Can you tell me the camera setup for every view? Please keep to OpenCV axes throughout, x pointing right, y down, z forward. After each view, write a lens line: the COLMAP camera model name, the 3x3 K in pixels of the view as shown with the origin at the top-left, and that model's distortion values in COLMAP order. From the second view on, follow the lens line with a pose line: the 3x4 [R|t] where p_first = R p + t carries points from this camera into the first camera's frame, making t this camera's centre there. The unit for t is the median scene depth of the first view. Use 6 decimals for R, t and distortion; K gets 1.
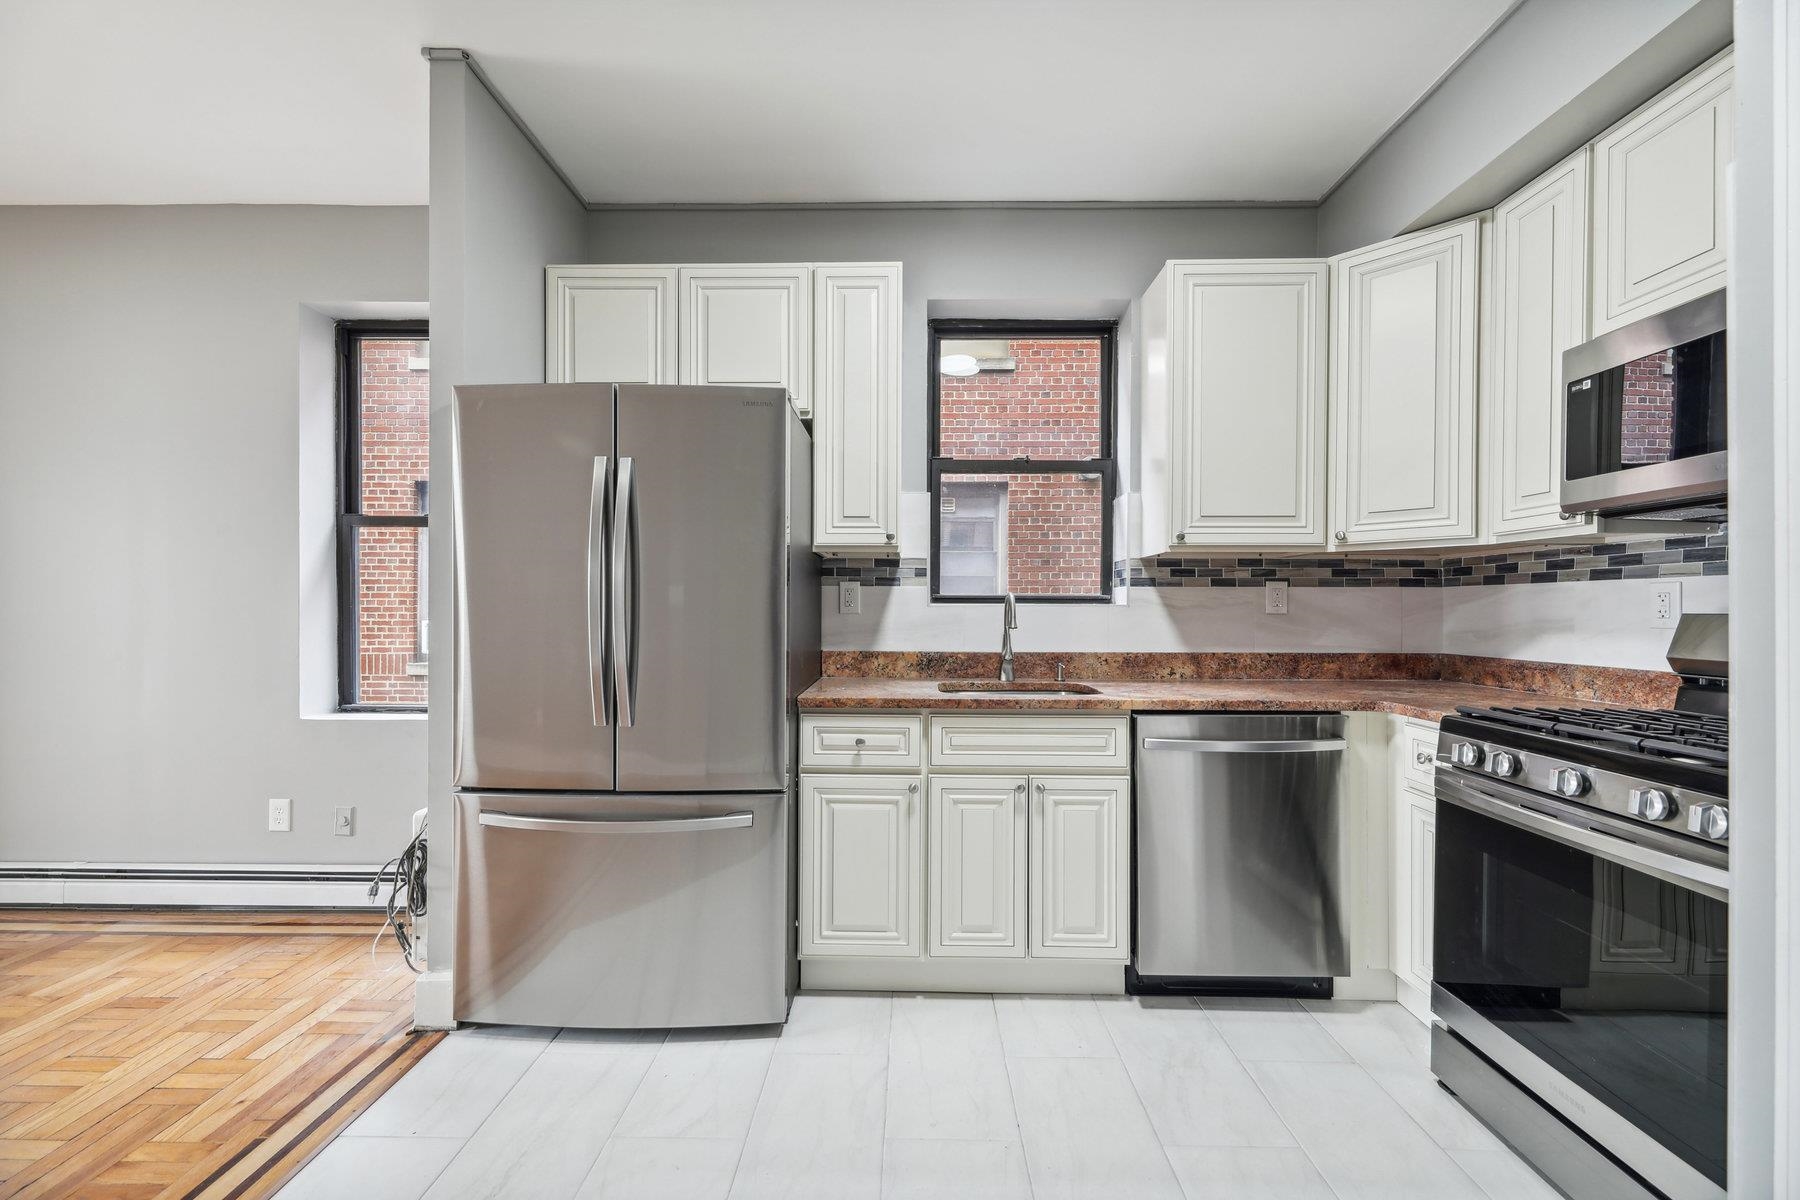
lens RADIAL K [[731.5, 0, 900.2], [0, 731.5, 610.3], [0, 0, 1]] dist [0.009814, -0.000266]
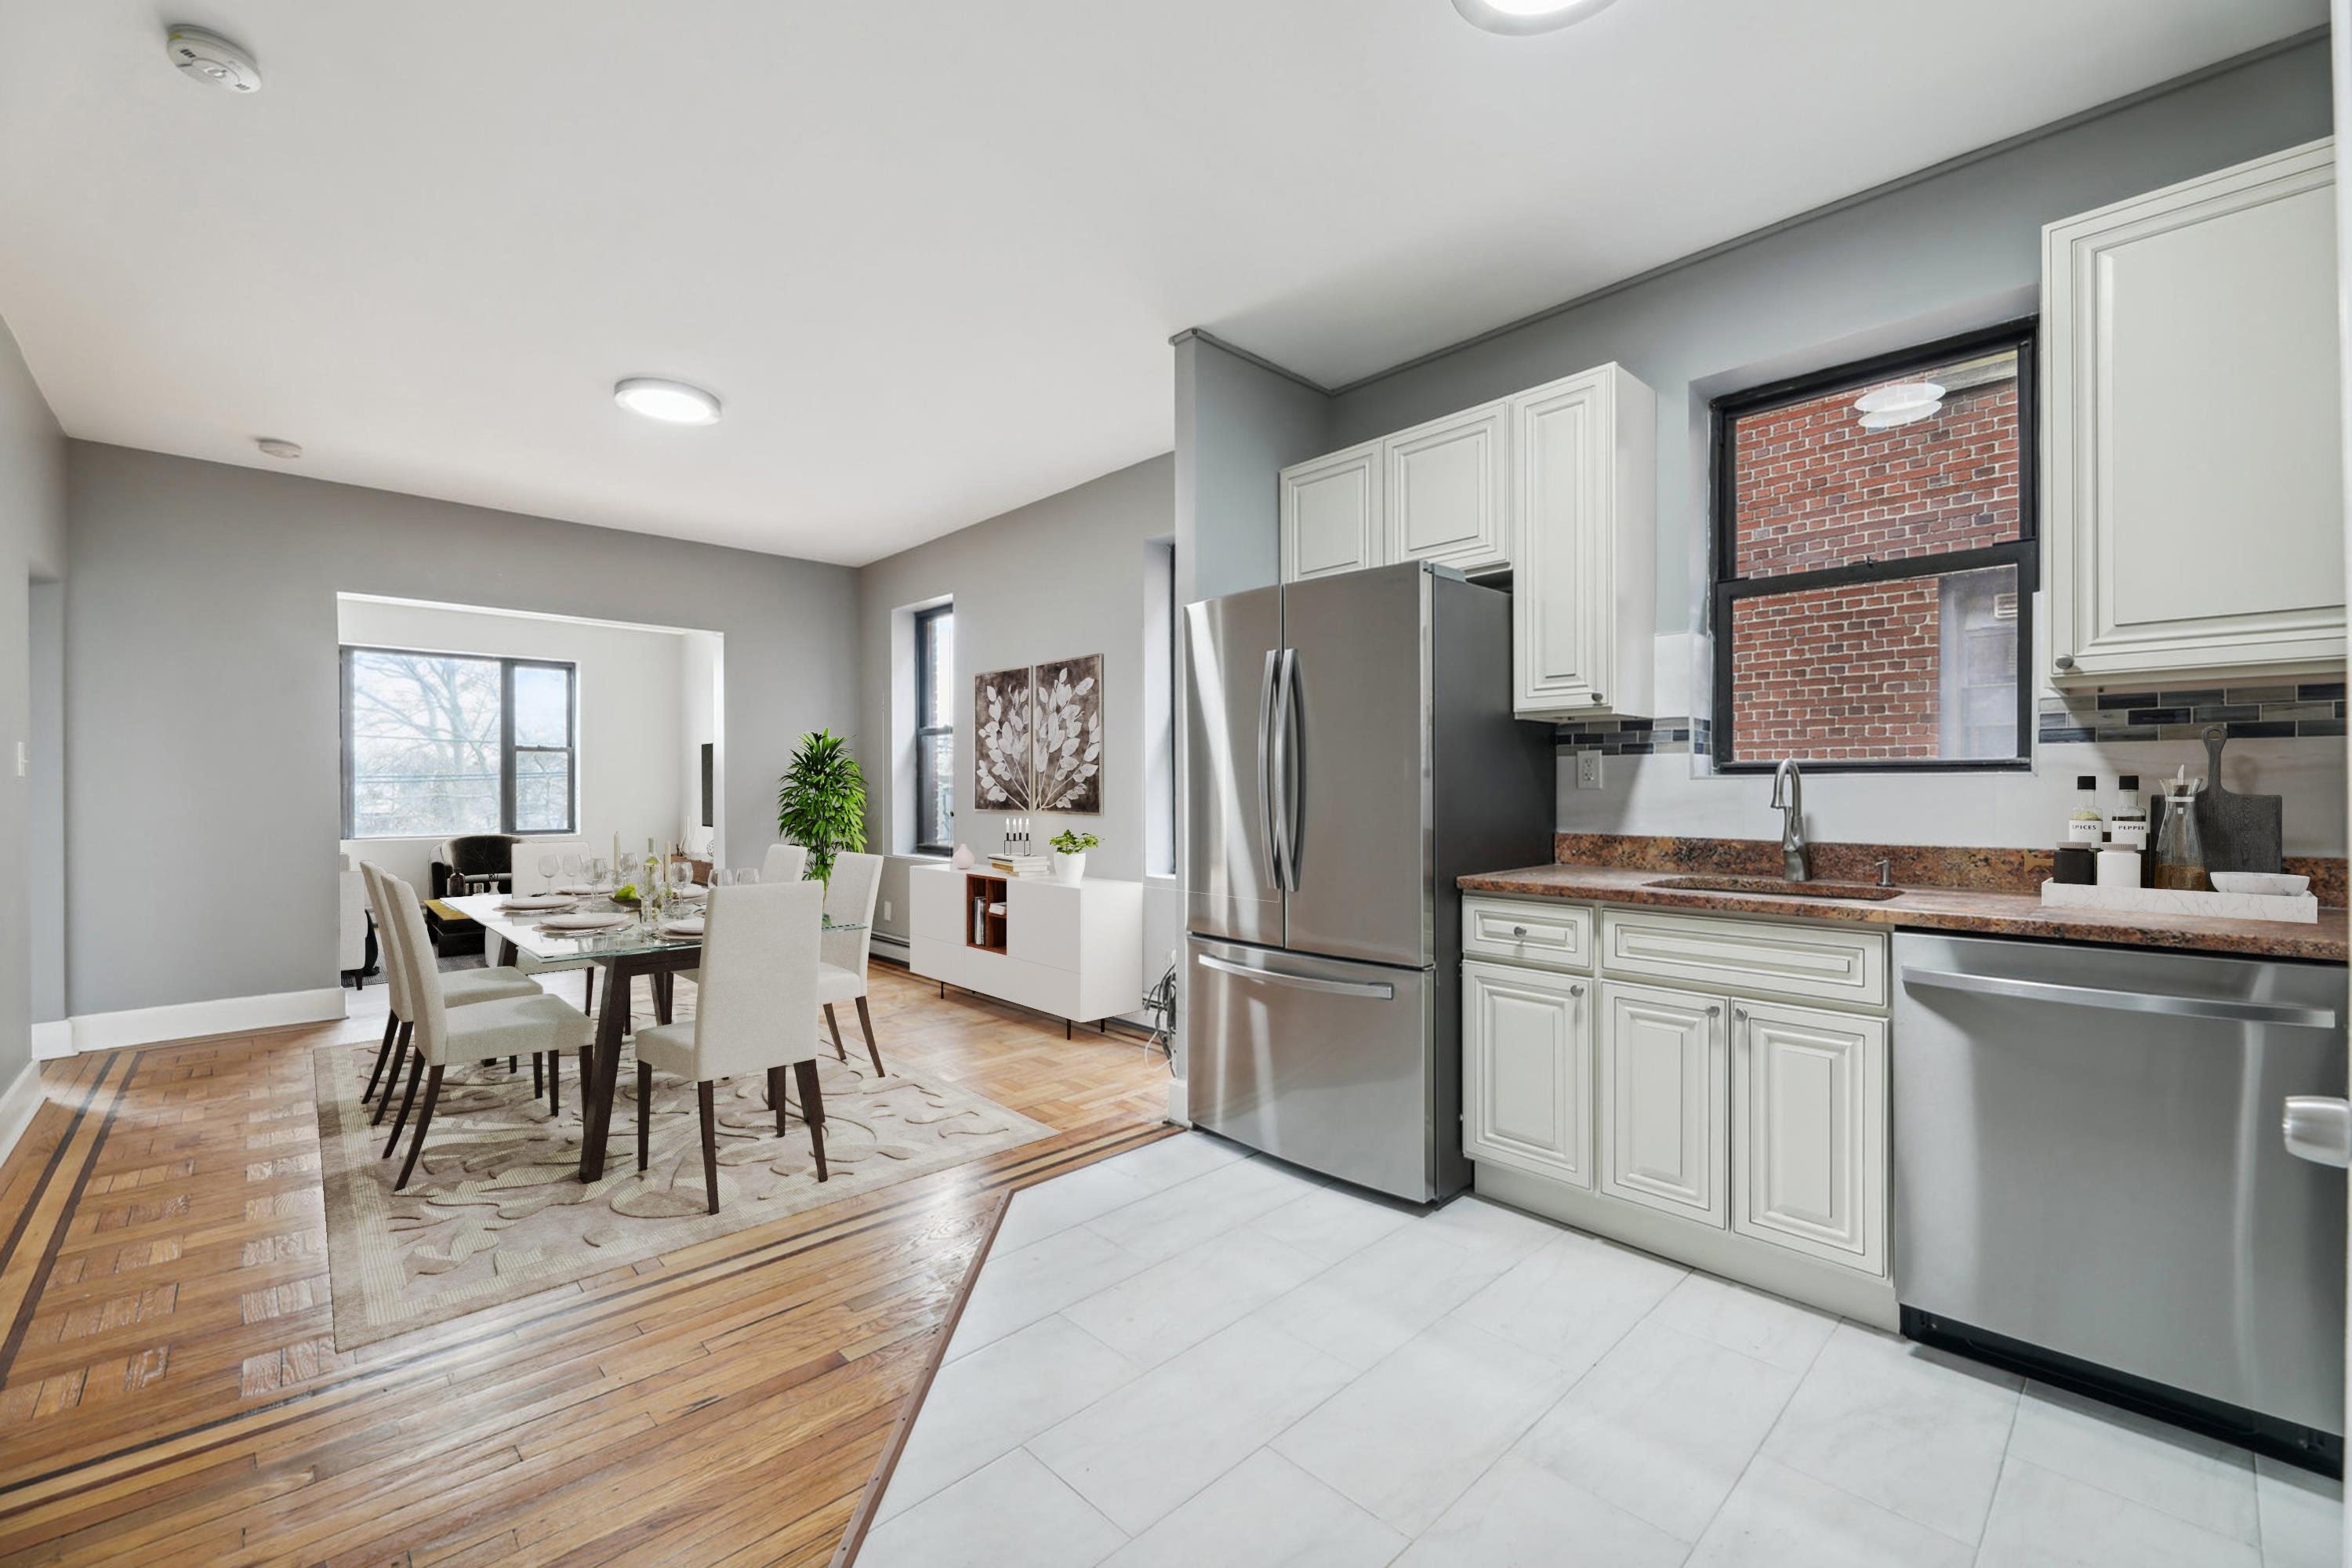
lens RADIAL K [[955.8, 0, 1176.3], [0, 955.8, 797.4], [0, 0, 1]] dist [0.009814, -0.000266]
pose [[0.701812, -0.001201, -0.712361, 0.451749], [0.005846, 0.999975, 0.004074, 0.007325], [0.712338, -0.007024, 0.701801, -0.117238]]
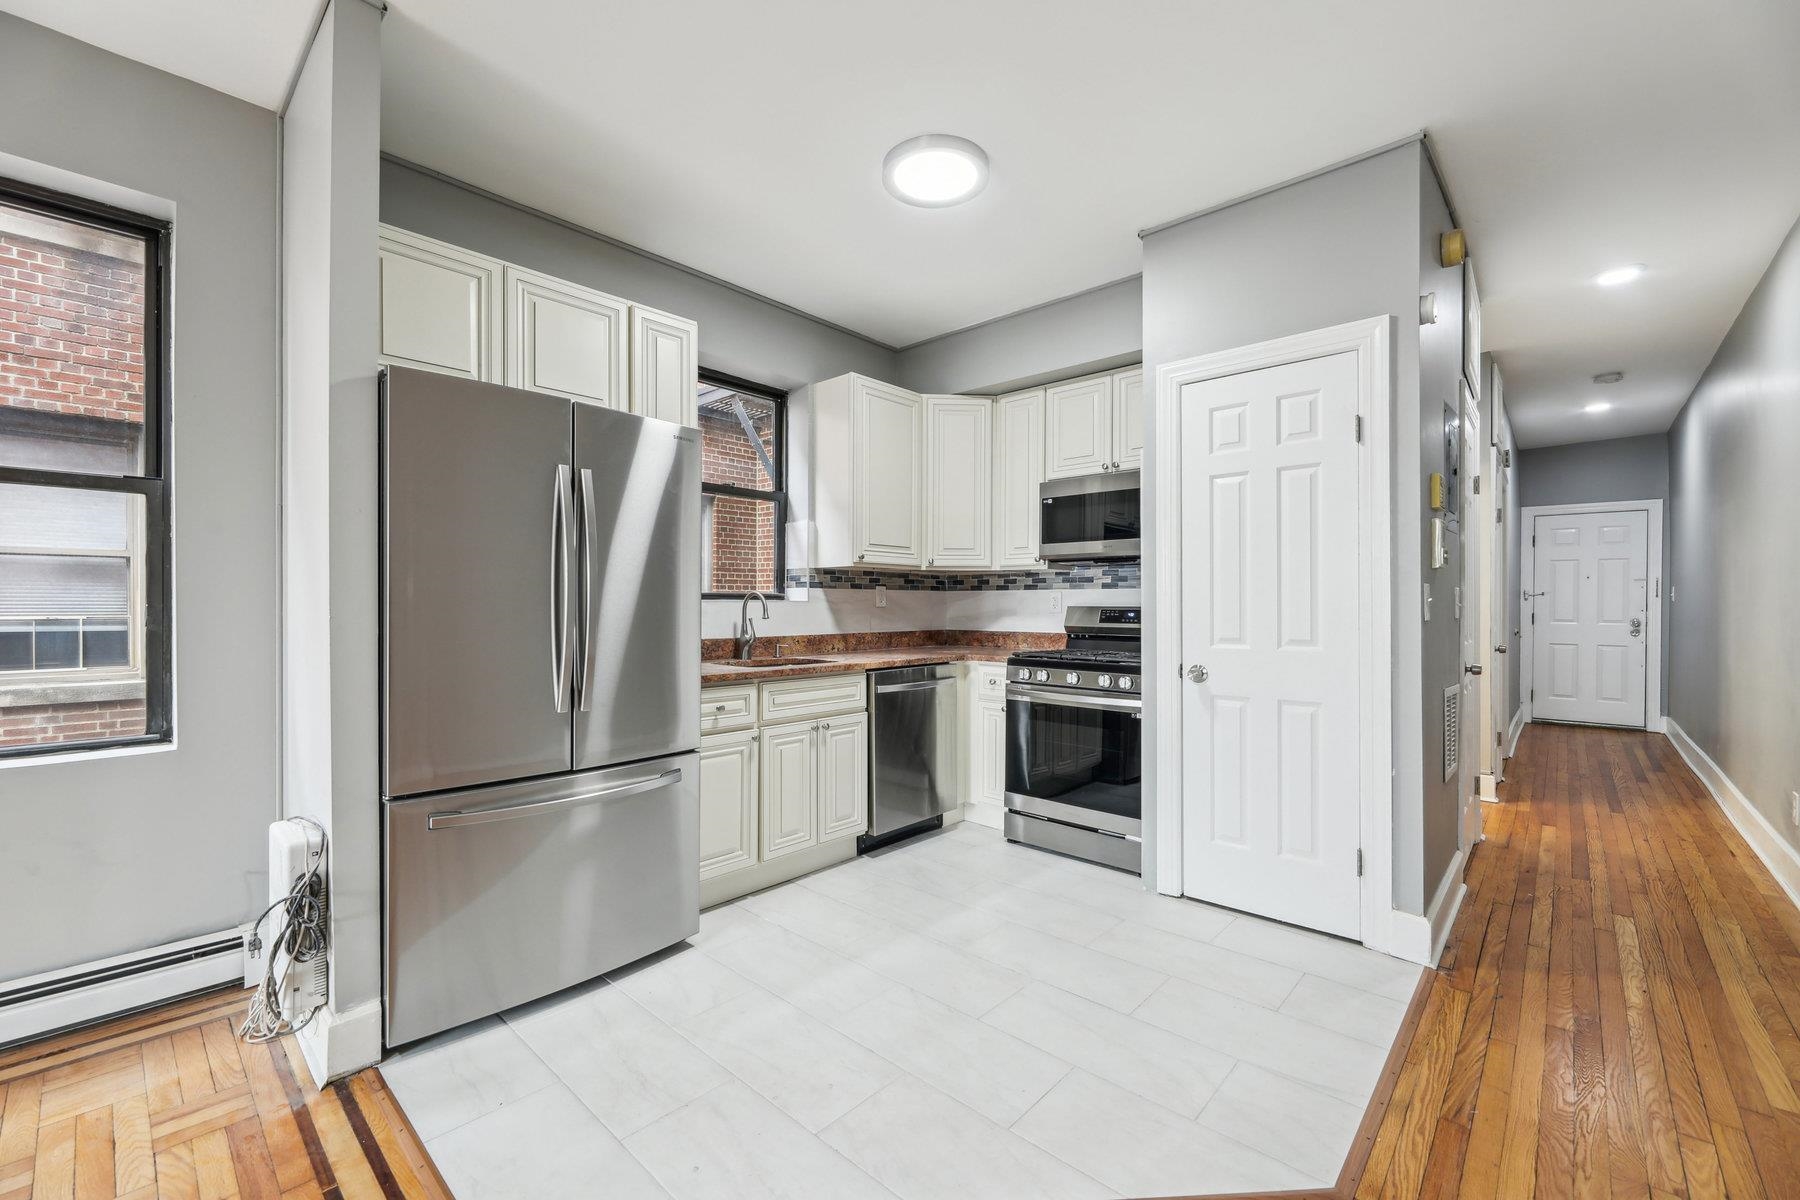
lens RADIAL K [[748.5, 0, 890.9], [0, 748.5, 603.0], [0, 0, 1]] dist [-0.012586, -0.000429]
pose [[0.664627, 0.001040, 0.747175, -0.771142], [-0.000884, 0.999999, -0.000605, -0.002782], [-0.747175, -0.000258, 0.664628, -0.083661]]
